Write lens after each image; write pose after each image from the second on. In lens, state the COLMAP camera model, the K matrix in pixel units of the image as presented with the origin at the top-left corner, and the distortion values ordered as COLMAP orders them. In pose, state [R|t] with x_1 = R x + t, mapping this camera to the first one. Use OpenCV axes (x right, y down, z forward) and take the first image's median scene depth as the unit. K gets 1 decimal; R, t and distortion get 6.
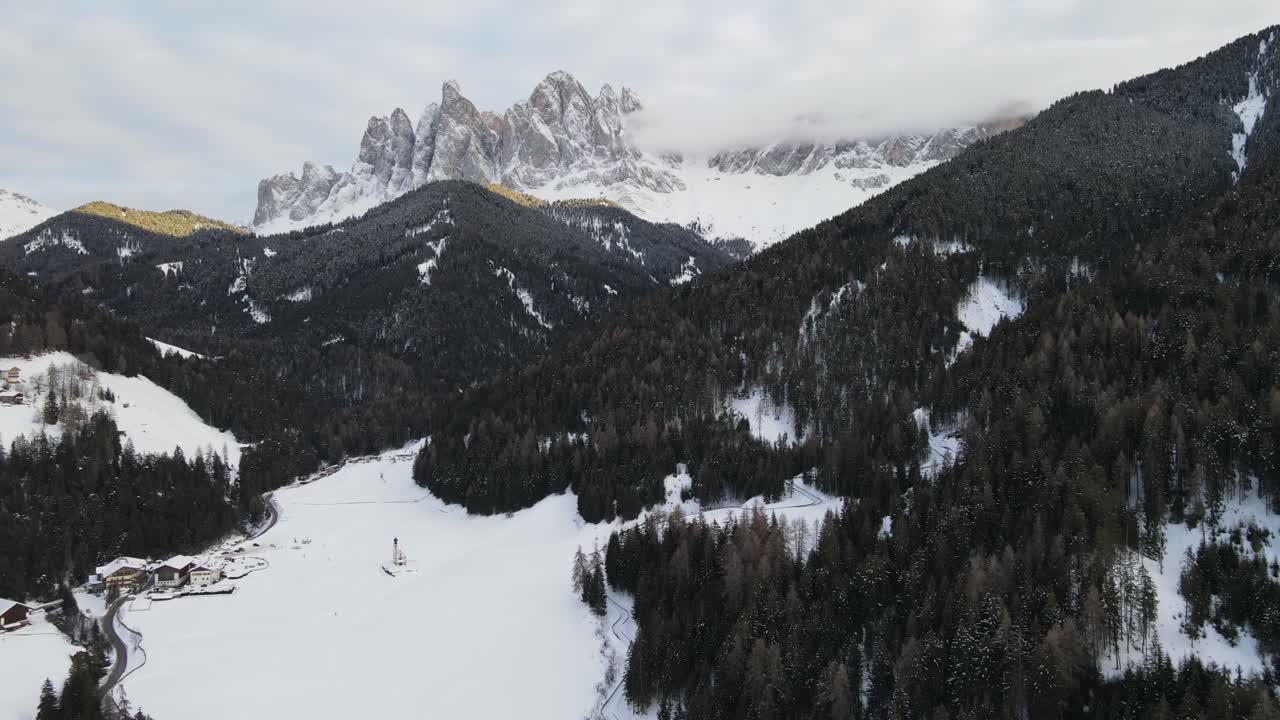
lens RADIAL K [[978.9, 0, 640.0], [0, 978.9, 360.0], [0, 0, 1]] dist [0.036180, -0.000116]
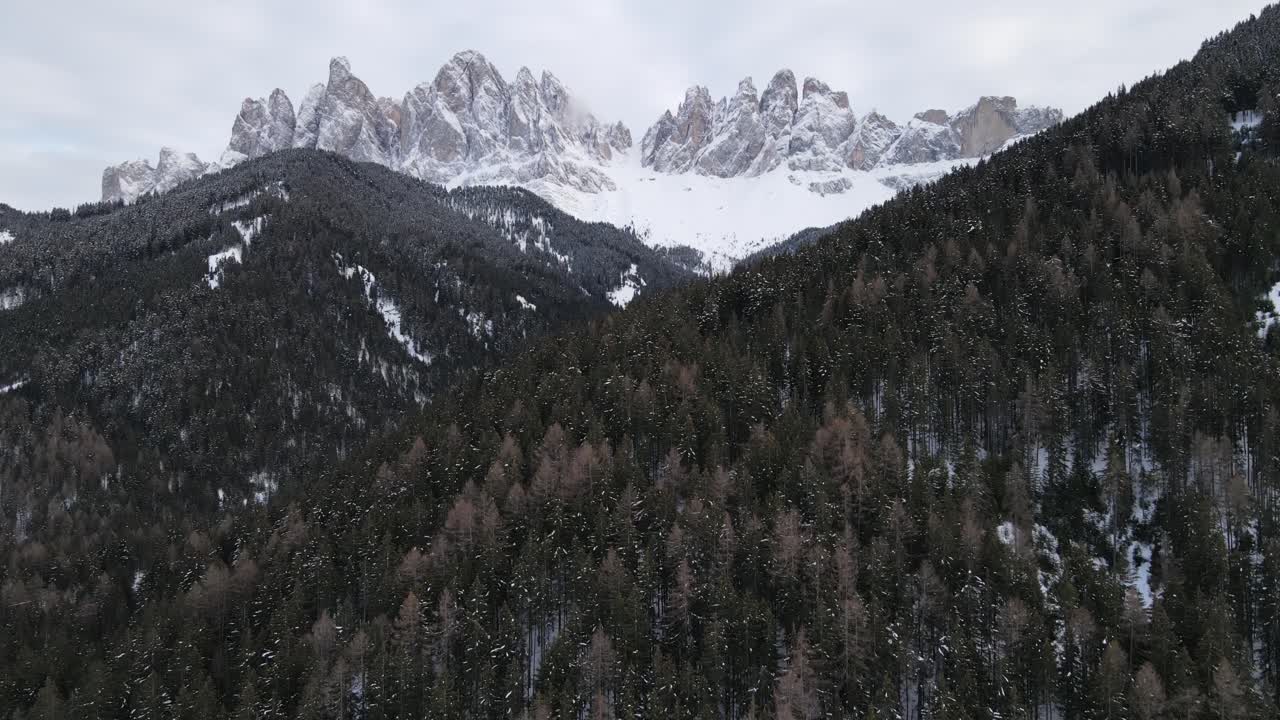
lens RADIAL K [[978.9, 0, 640.0], [0, 978.9, 360.0], [0, 0, 1]] dist [0.036180, -0.000116]
pose [[0.996117, 0.013803, 0.086950, -0.004529], [-0.012158, 0.999738, -0.019414, -0.009354], [-0.087196, 0.018281, 0.996023, 0.146469]]
